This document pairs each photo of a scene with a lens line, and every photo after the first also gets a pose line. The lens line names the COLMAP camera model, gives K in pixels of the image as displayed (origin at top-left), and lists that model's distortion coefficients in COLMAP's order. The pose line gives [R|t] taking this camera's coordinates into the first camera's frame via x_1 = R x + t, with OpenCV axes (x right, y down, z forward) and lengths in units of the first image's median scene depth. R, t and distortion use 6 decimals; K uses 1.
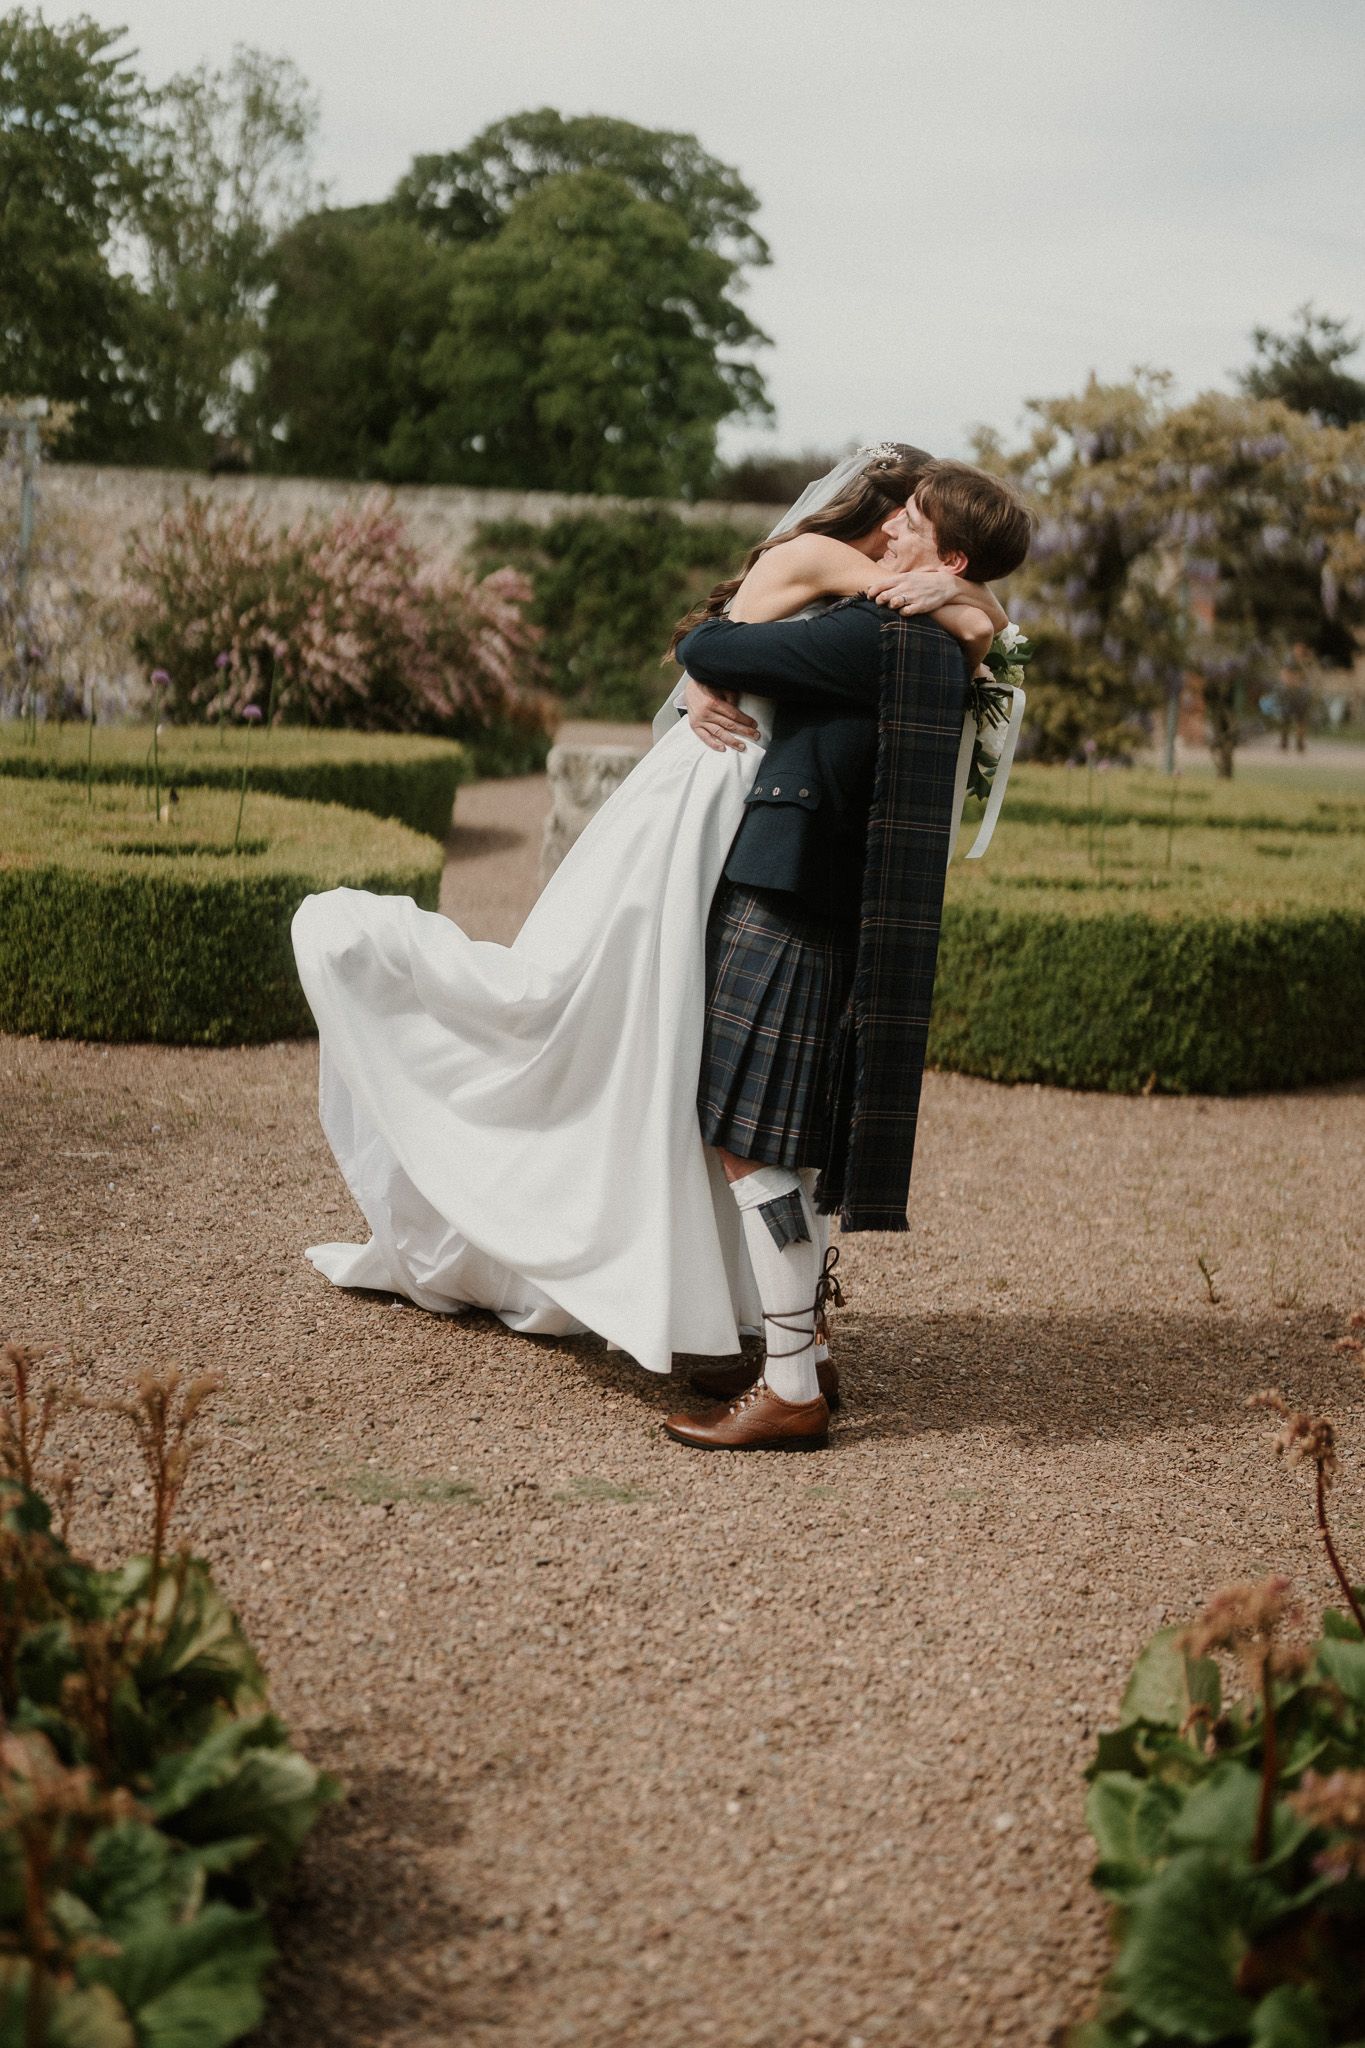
lens RADIAL K [[3207.1, 0, 683.1], [0, 3207.1, 1152.2], [0, 0, 1]] dist [-0.022905, 0.074702]
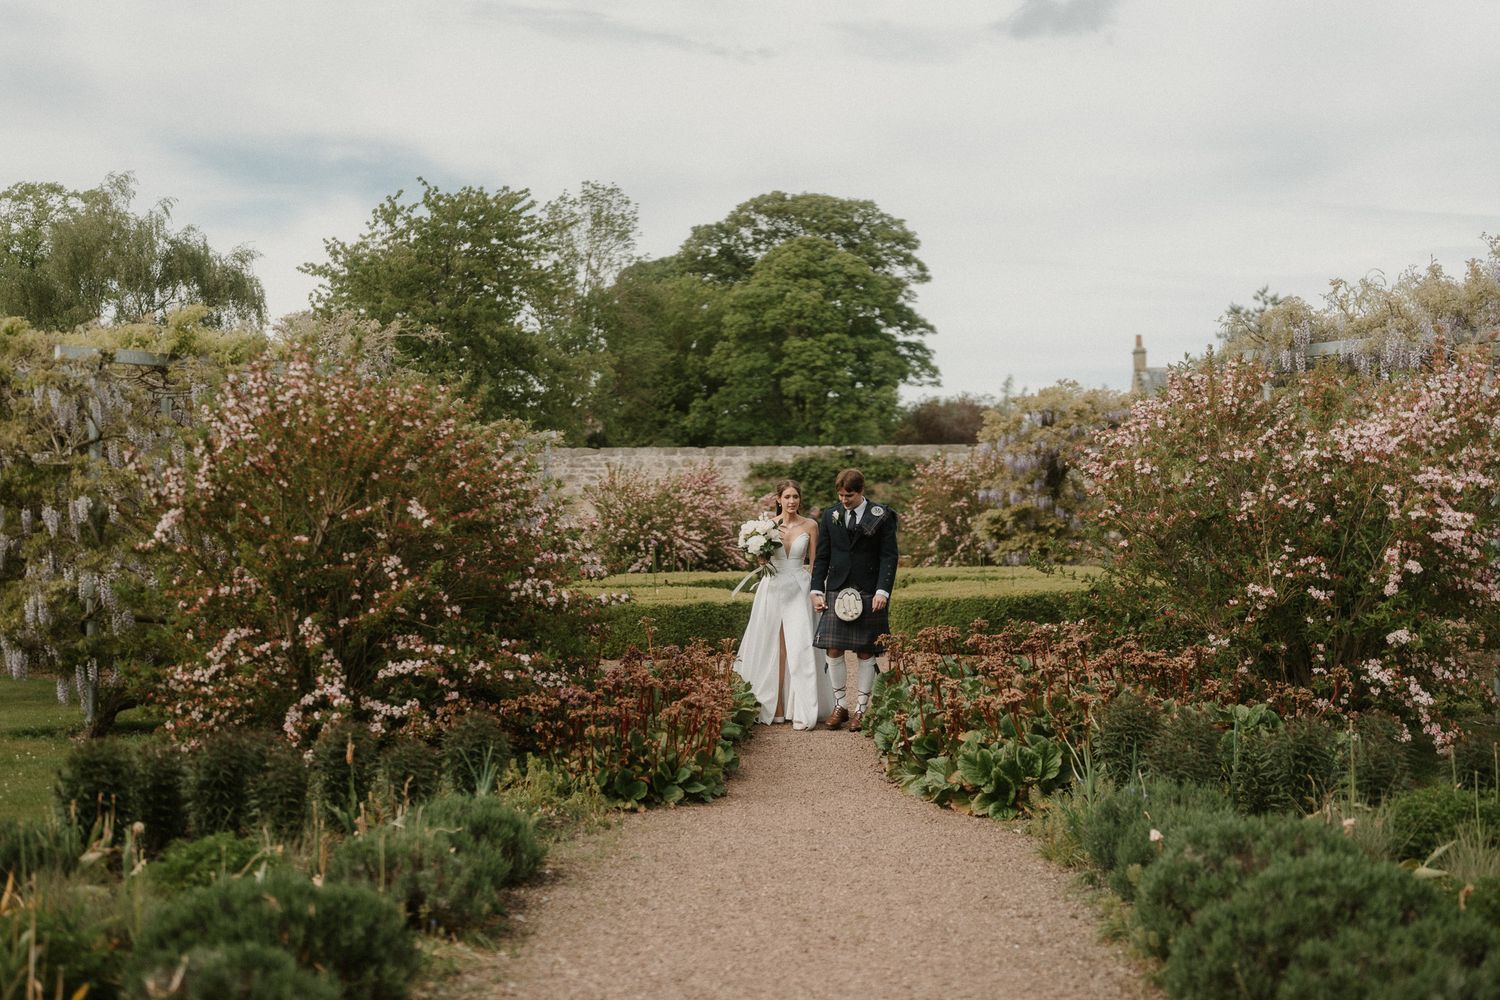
lens RADIAL K [[2349.0, 0, 750.0], [0, 2349.0, 500.0], [0, 0, 1]] dist [-0.022905, 0.074702]
pose [[0.995881, -0.066505, -0.061636, 0.006979], [0.054971, 0.983403, -0.172907, 0.023484], [0.072112, 0.168807, 0.983008, -0.138074]]
